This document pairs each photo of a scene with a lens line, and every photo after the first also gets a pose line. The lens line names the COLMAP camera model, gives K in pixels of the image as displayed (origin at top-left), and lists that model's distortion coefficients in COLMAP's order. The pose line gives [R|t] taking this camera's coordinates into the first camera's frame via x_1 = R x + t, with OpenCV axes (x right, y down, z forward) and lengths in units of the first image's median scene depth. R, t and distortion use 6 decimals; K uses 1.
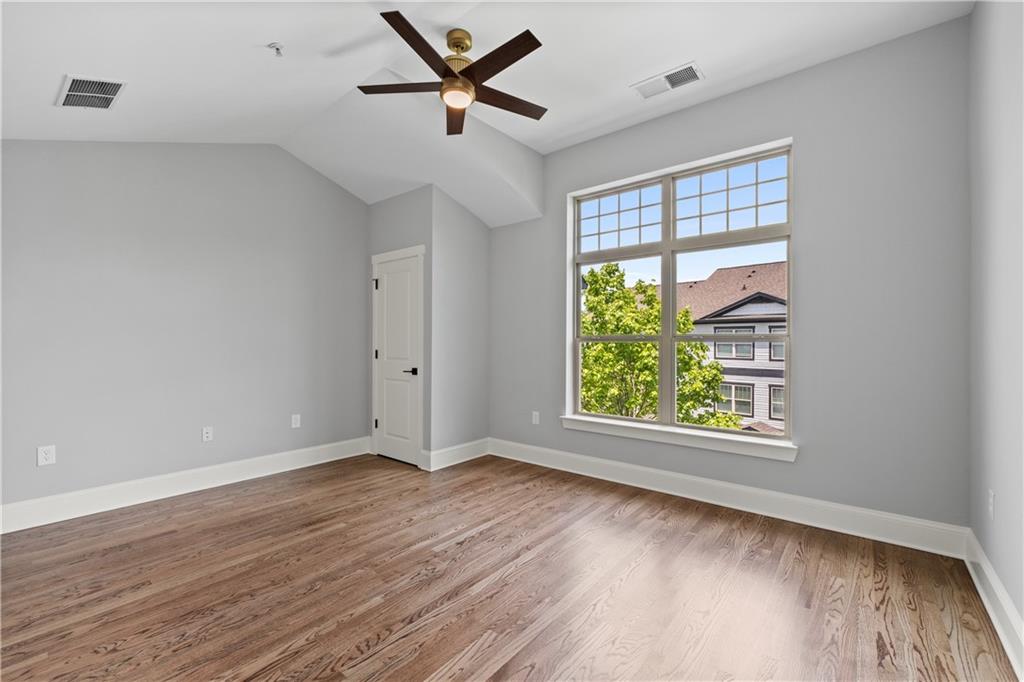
lens RADIAL K [[430.3, 0, 517.3], [0, 430.3, 338.9], [0, 0, 1]] dist [-0.006130, 0.001843]
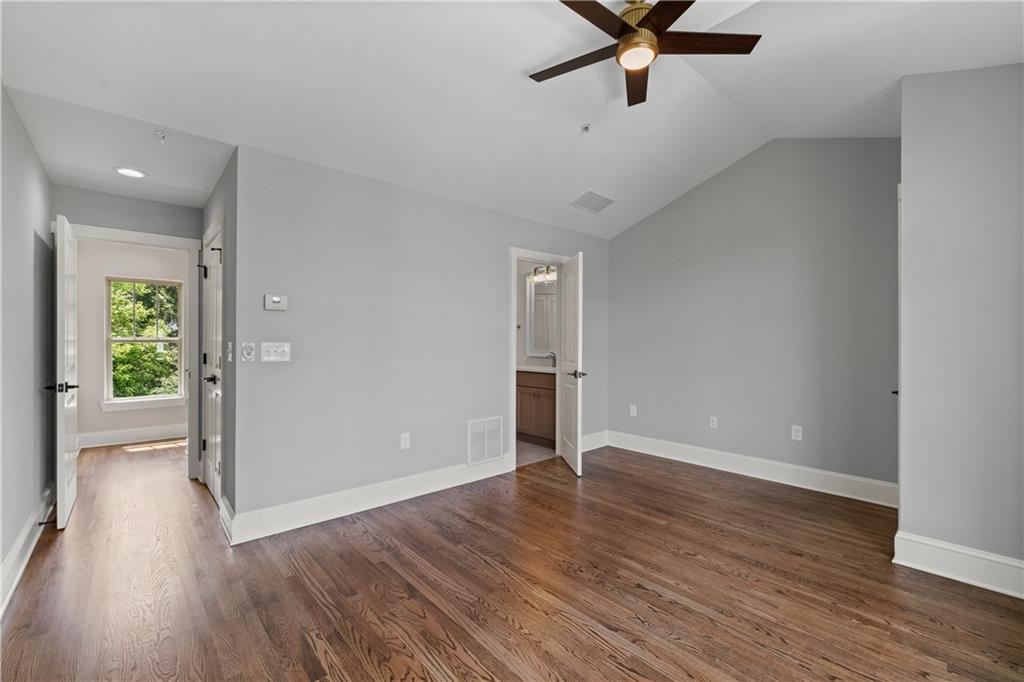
lens RADIAL K [[430.3, 0, 520.3], [0, 430.3, 343.0], [0, 0, 1]] dist [-0.006130, 0.001843]
pose [[-0.153817, 0.000995, -0.988099, 0.619220], [0.007012, 0.999975, -0.000085, -0.001154], [0.988074, -0.006941, -0.153820, 0.764748]]
